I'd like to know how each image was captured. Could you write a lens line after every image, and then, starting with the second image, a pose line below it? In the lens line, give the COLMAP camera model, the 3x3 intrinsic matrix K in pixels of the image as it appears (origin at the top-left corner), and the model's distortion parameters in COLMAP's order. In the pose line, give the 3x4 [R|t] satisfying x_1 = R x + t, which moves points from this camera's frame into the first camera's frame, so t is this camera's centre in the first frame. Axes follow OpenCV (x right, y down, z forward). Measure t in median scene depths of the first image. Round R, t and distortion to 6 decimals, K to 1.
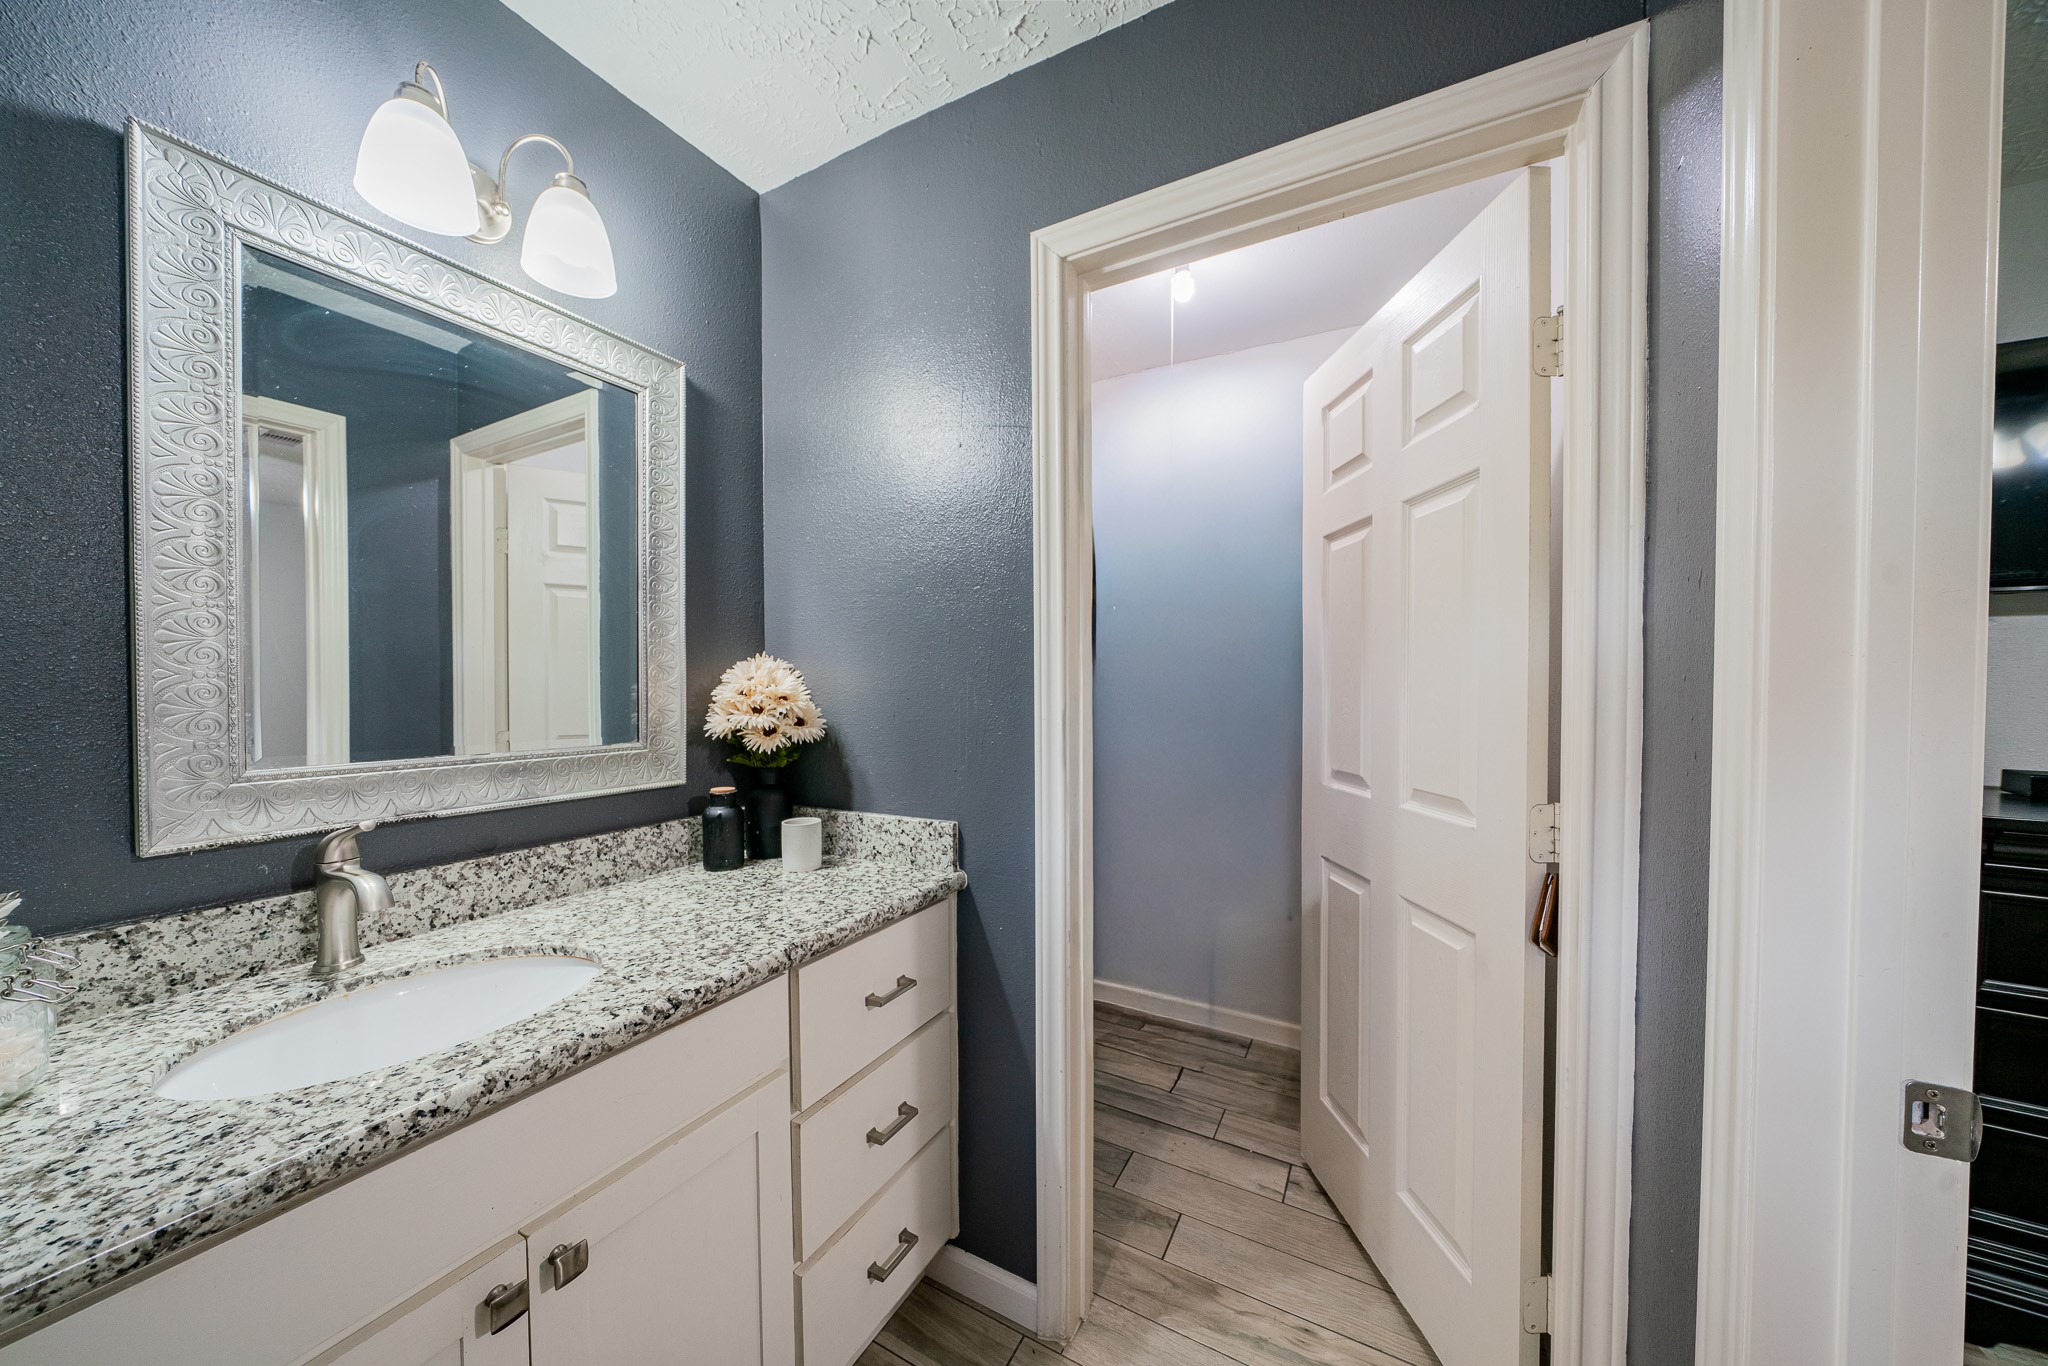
lens RADIAL K [[692.6, 0, 1021.2], [0, 692.6, 685.1], [0, 0, 1]] dist [-0.008721, -0.000053]
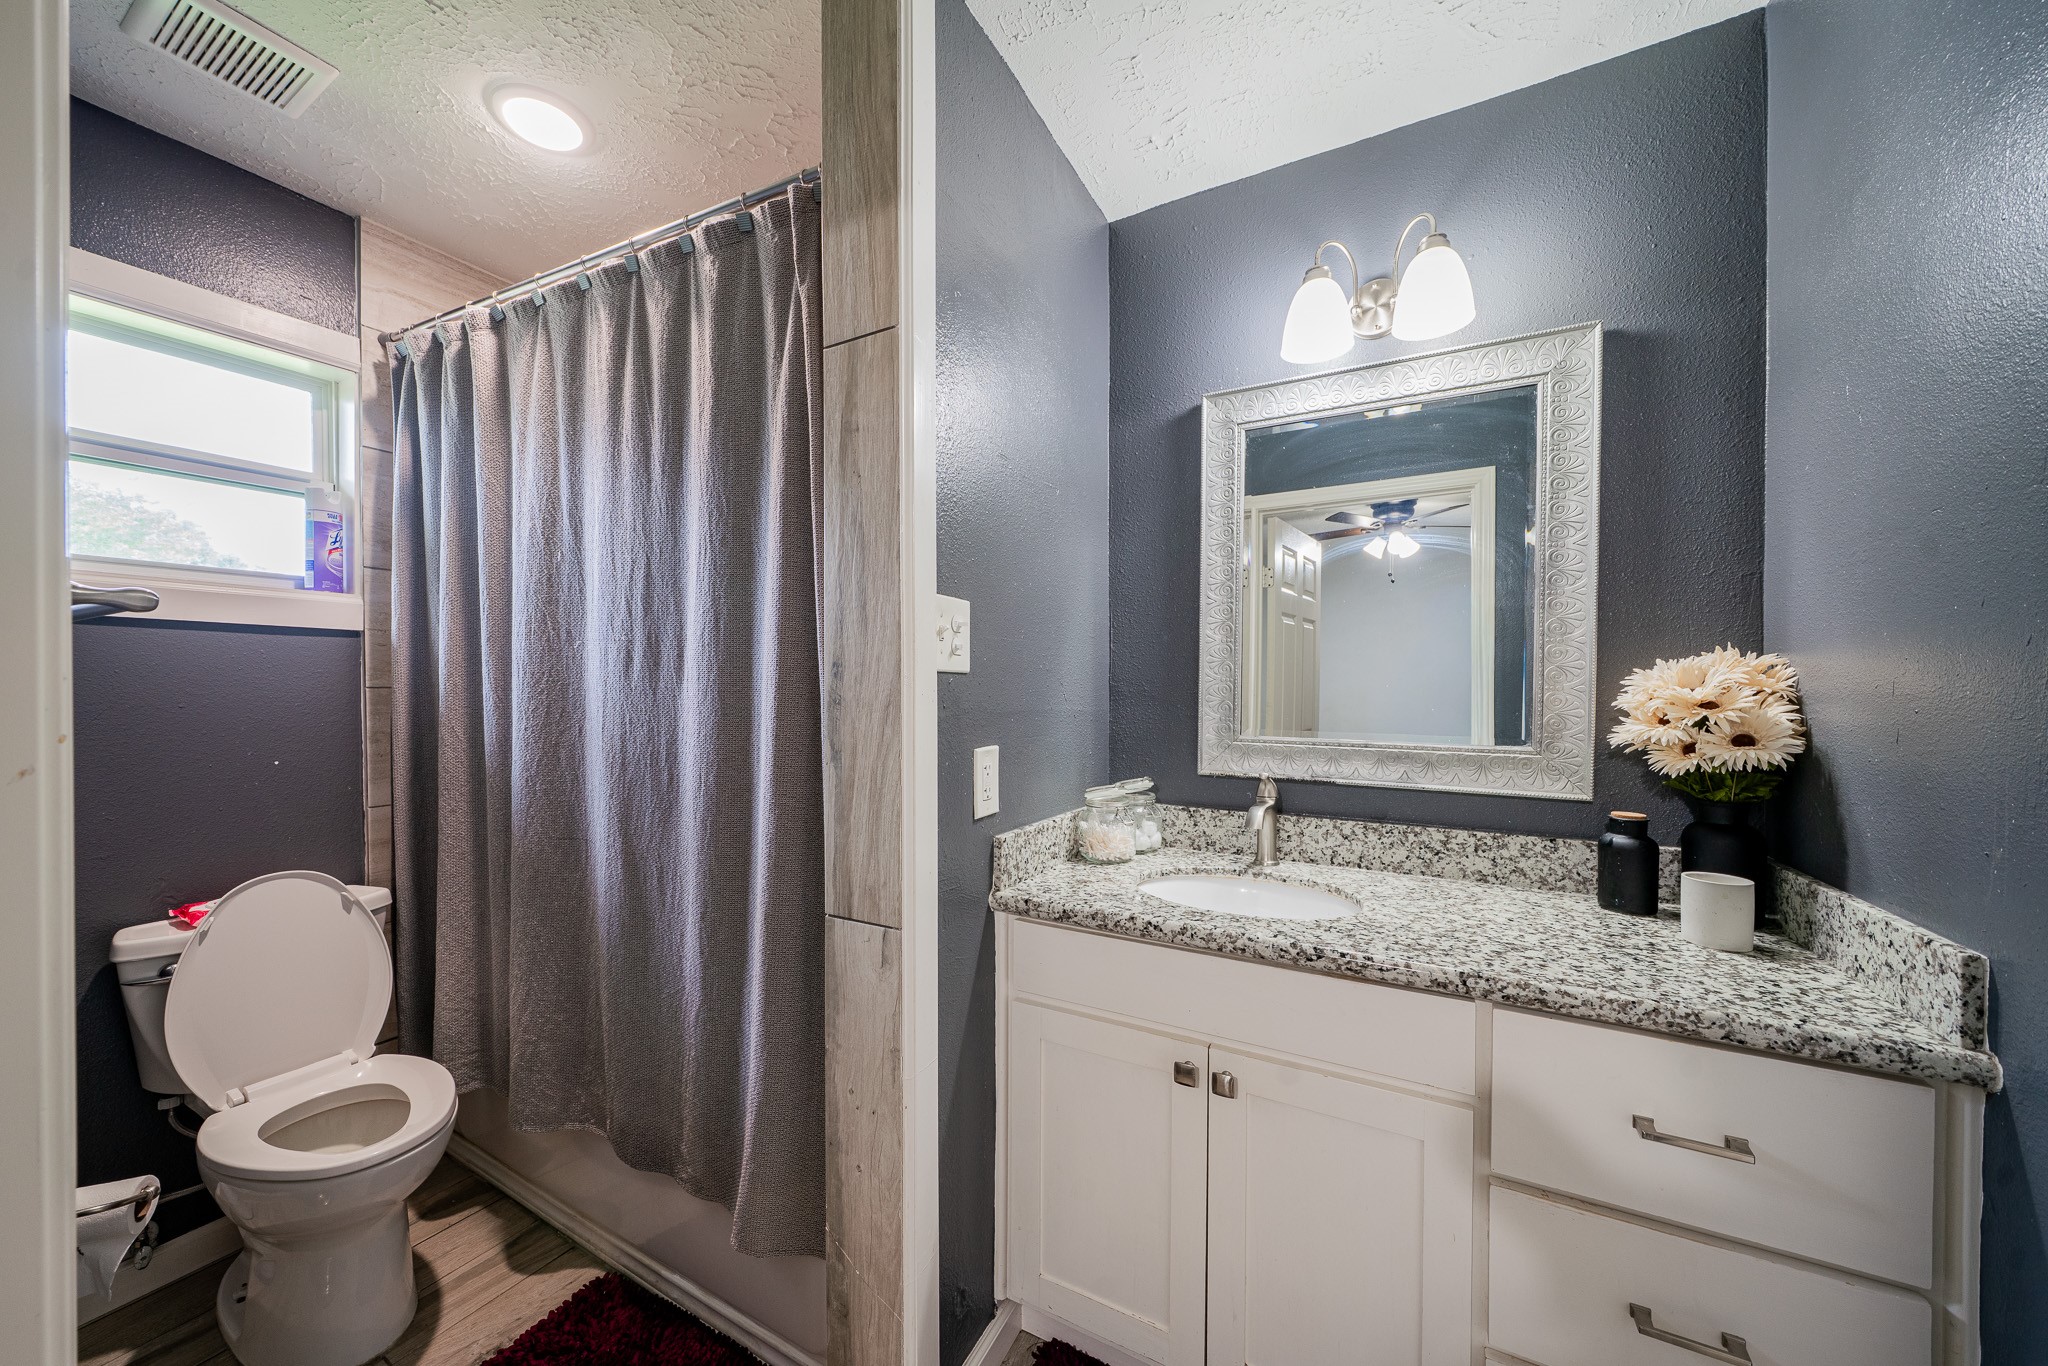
lens RADIAL K [[692.6, 0, 1021.2], [0, 692.6, 685.1], [0, 0, 1]] dist [-0.008721, -0.000053]
pose [[0.003276, -0.005948, -0.999977, 0.469388], [-0.009613, 0.999936, -0.005979, 0.010275], [0.999948, 0.009633, 0.003218, 0.333673]]
